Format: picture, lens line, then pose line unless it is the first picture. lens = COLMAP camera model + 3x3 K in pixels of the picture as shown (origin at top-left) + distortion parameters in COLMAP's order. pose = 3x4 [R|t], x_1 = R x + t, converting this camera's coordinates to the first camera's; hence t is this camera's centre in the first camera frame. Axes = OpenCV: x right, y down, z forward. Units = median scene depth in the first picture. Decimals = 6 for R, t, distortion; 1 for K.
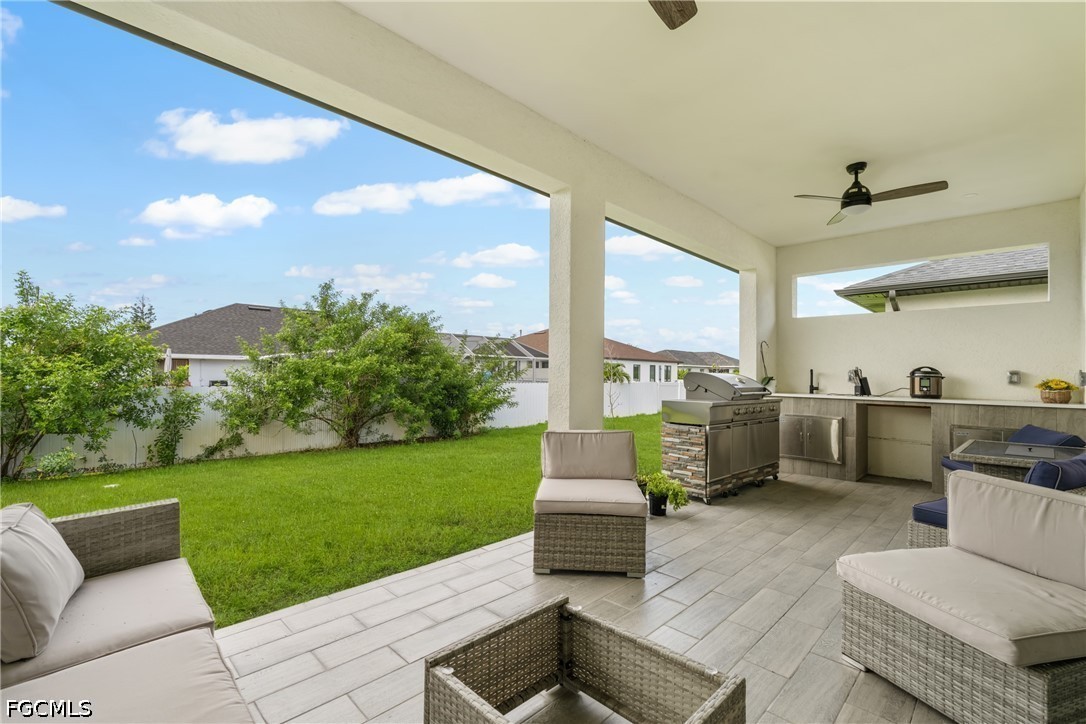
lens RADIAL K [[477.5, 0, 540.4], [0, 477.5, 365.4], [0, 0, 1]] dist [-0.009830, 0.000585]
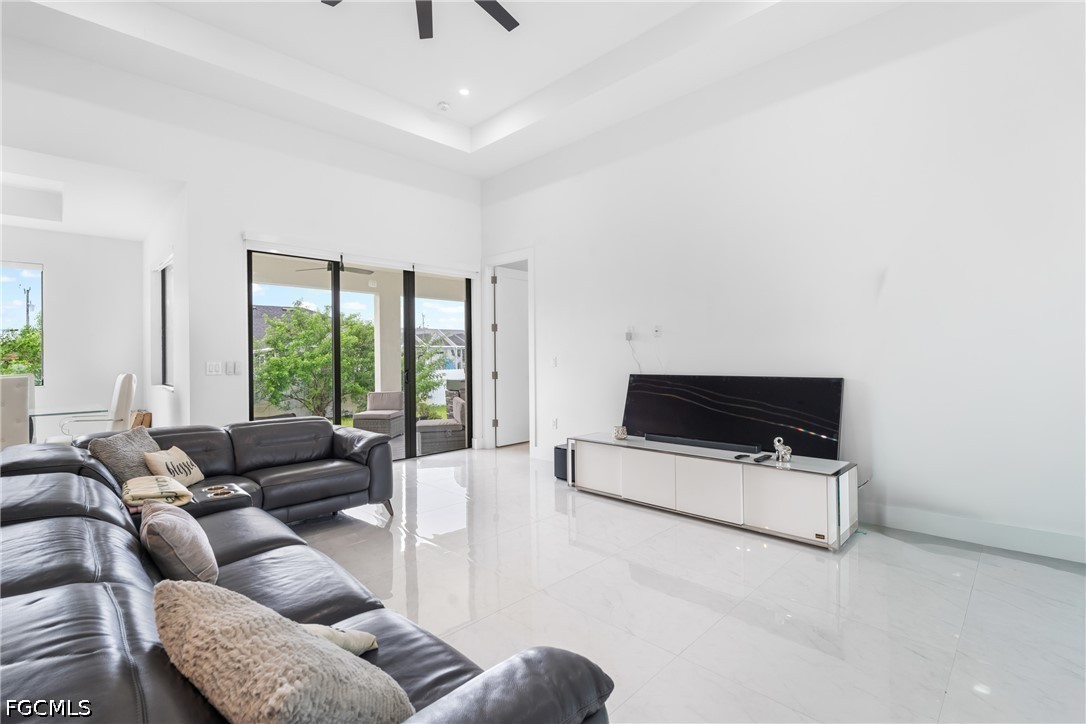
lens RADIAL K [[502.0, 0, 544.6], [0, 502.0, 356.0], [0, 0, 1]] dist [-0.002613, 0.000483]
pose [[0.999761, -0.021471, 0.004087, 0.275381], [0.021395, 0.999614, 0.017731, -0.024731], [-0.004466, -0.017639, 0.999834, -0.490085]]
